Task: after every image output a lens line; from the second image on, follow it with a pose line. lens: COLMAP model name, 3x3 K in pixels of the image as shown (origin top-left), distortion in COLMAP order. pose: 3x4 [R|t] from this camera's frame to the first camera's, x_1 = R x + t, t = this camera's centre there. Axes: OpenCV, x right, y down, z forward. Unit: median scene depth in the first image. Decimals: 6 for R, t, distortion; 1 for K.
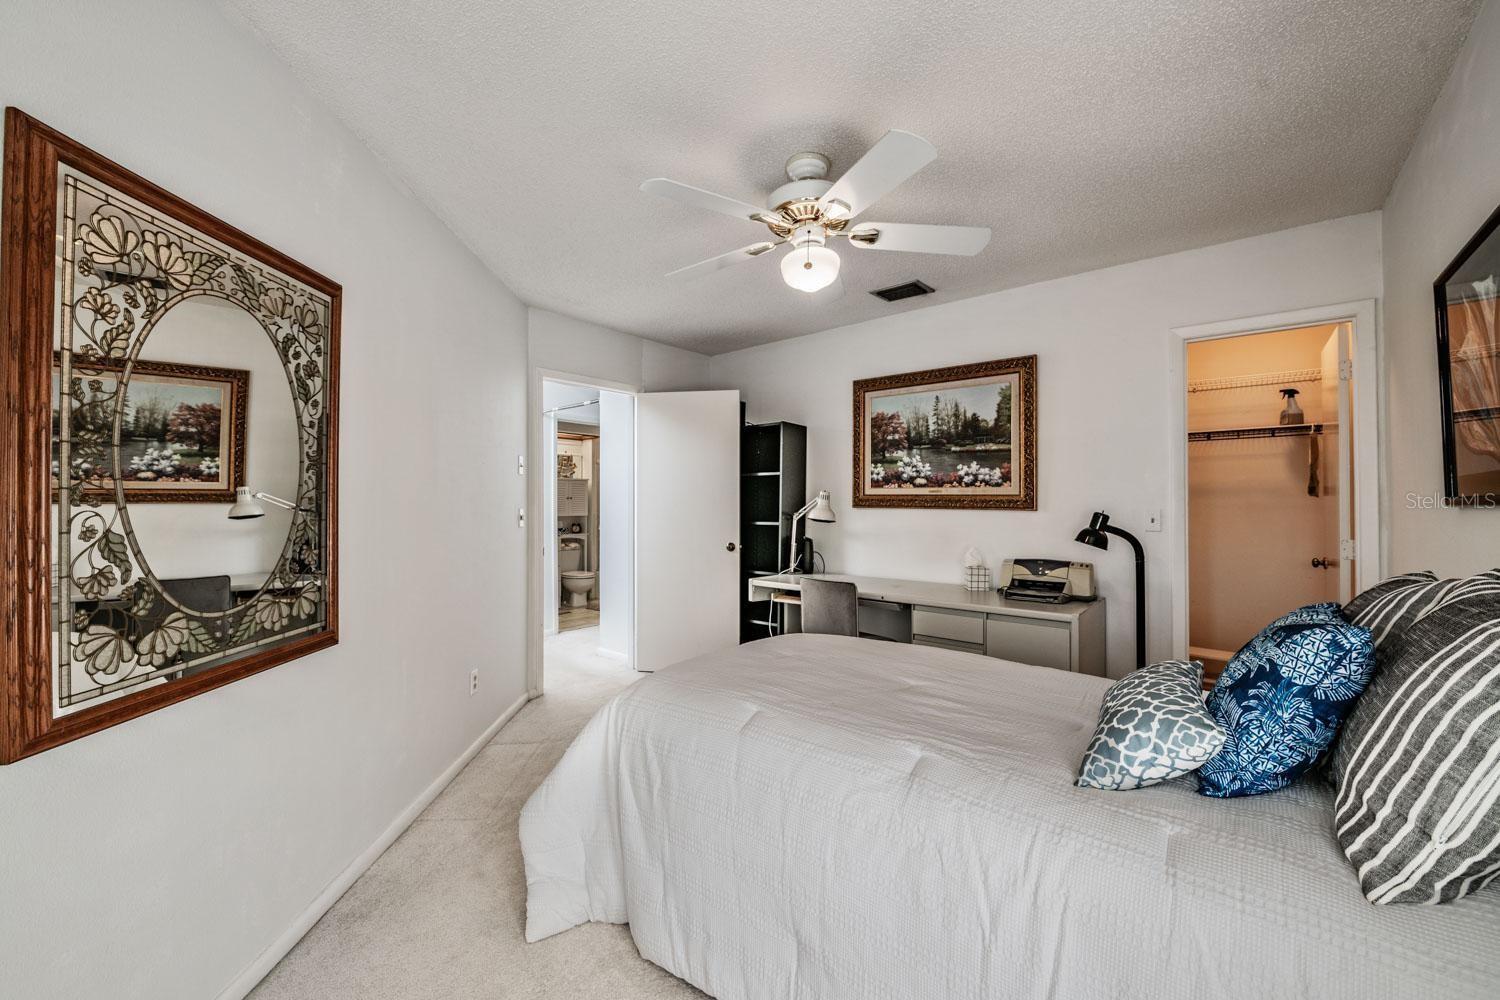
lens RADIAL K [[587.9, 0, 749.7], [0, 587.9, 501.8], [0, 0, 1]] dist [0.006388, -0.002160]
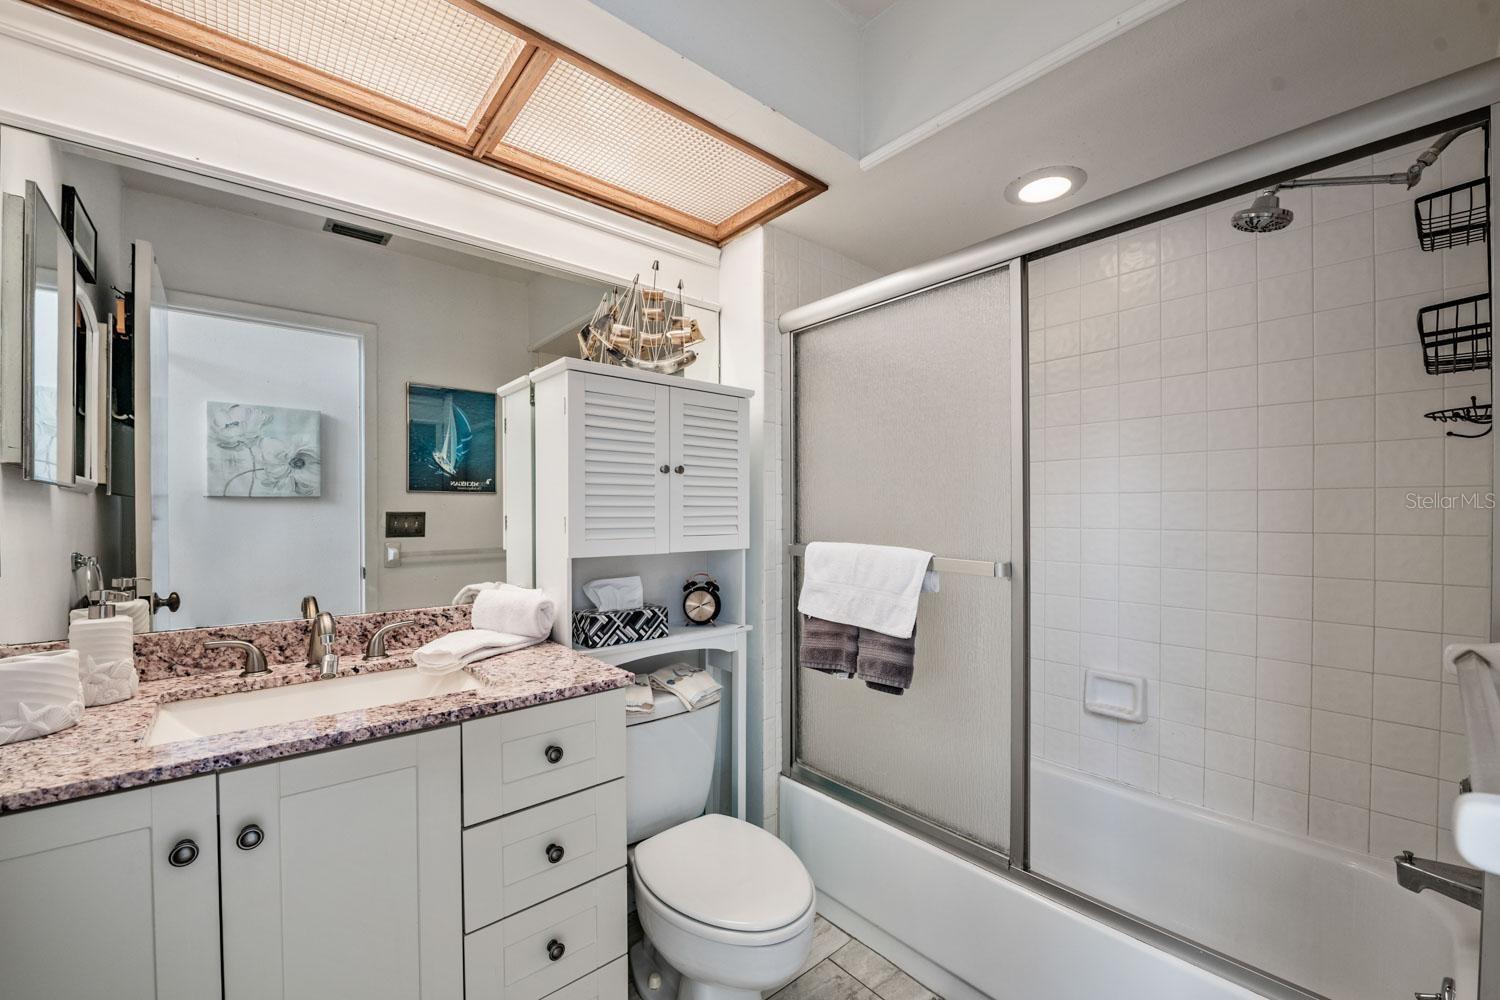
lens RADIAL K [[587.9, 0, 749.6], [0, 587.9, 508.2], [0, 0, 1]] dist [0.006388, -0.002160]
pose [[0.985663, -0.001100, -0.168725, -0.237821], [0.002405, 0.999969, 0.007525, 0.006151], [0.168711, -0.007823, 0.985634, 0.777994]]
